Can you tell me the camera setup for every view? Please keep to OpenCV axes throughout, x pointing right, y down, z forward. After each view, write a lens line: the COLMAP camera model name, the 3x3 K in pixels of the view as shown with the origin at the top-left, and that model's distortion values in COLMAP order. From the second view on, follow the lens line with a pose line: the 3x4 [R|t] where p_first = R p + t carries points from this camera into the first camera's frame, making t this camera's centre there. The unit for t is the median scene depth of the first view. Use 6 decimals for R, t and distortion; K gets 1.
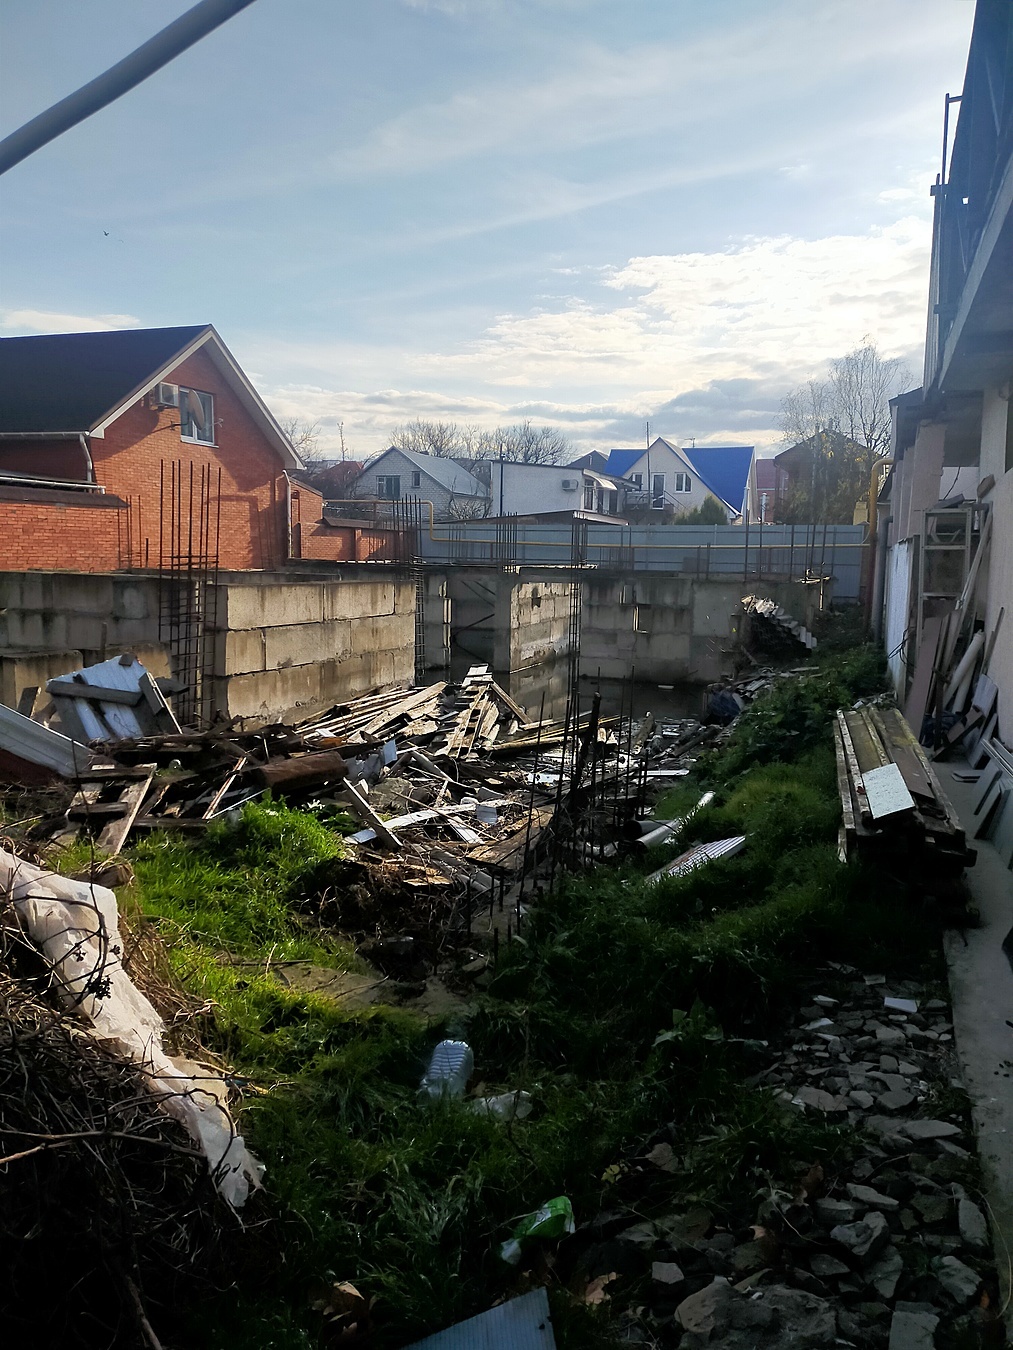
lens RADIAL K [[1017.5, 0, 506.5], [0, 1017.5, 675.0], [0, 0, 1]] dist [0.123591, -0.160148]
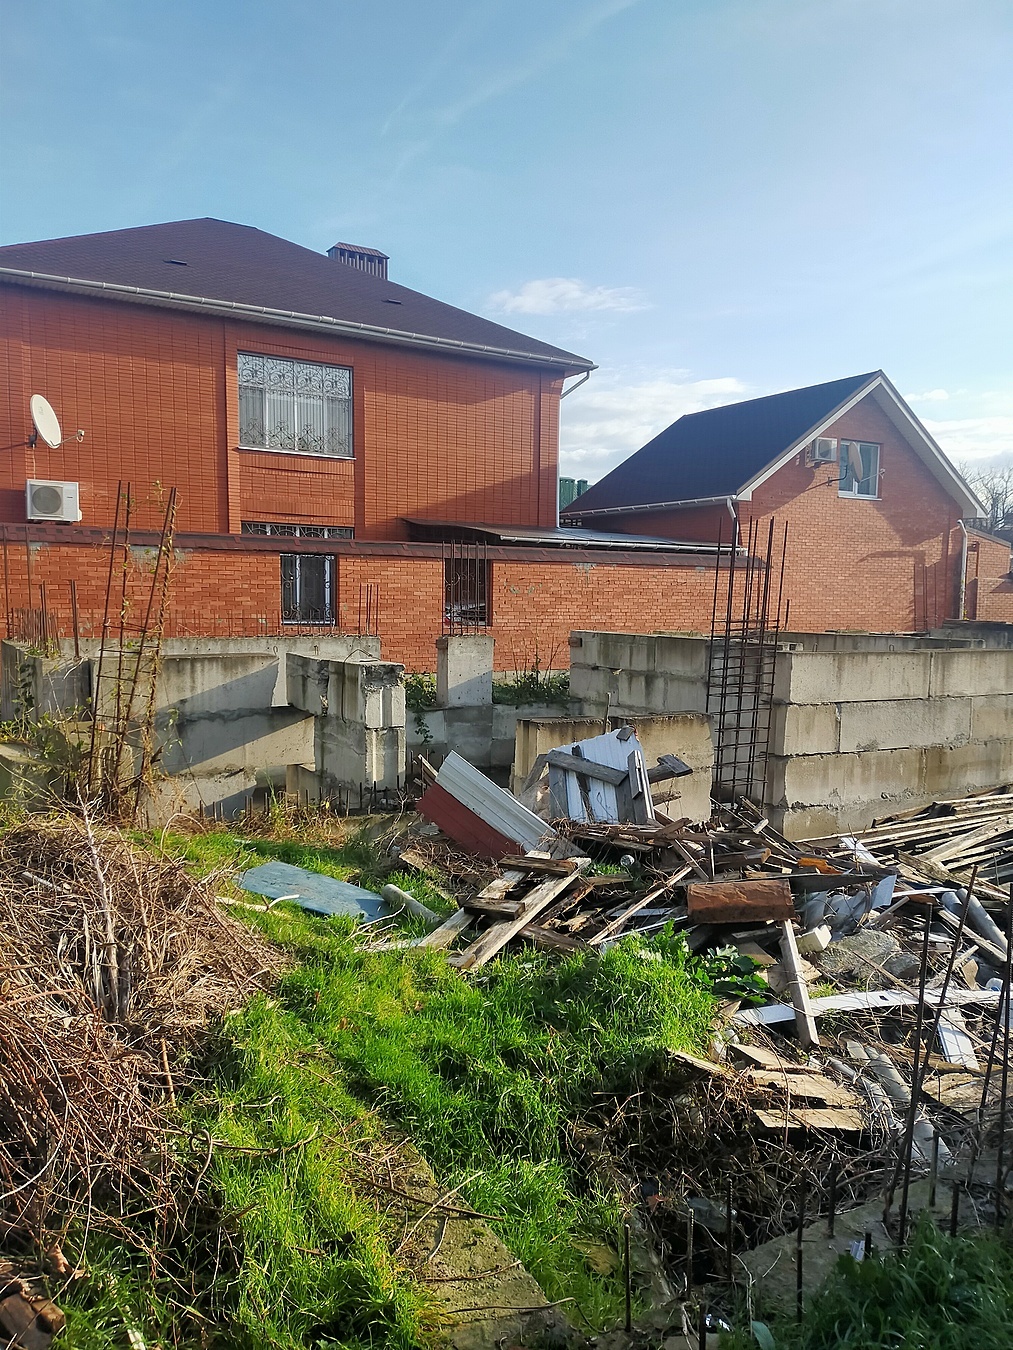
lens RADIAL K [[1017.5, 0, 506.5], [0, 1017.5, 675.0], [0, 0, 1]] dist [0.123591, -0.160148]
pose [[0.781076, 0.039885, -0.623161, 0.069882], [-0.075098, 0.996715, -0.030335, -0.019244], [0.619904, 0.070493, 0.781505, 0.133738]]
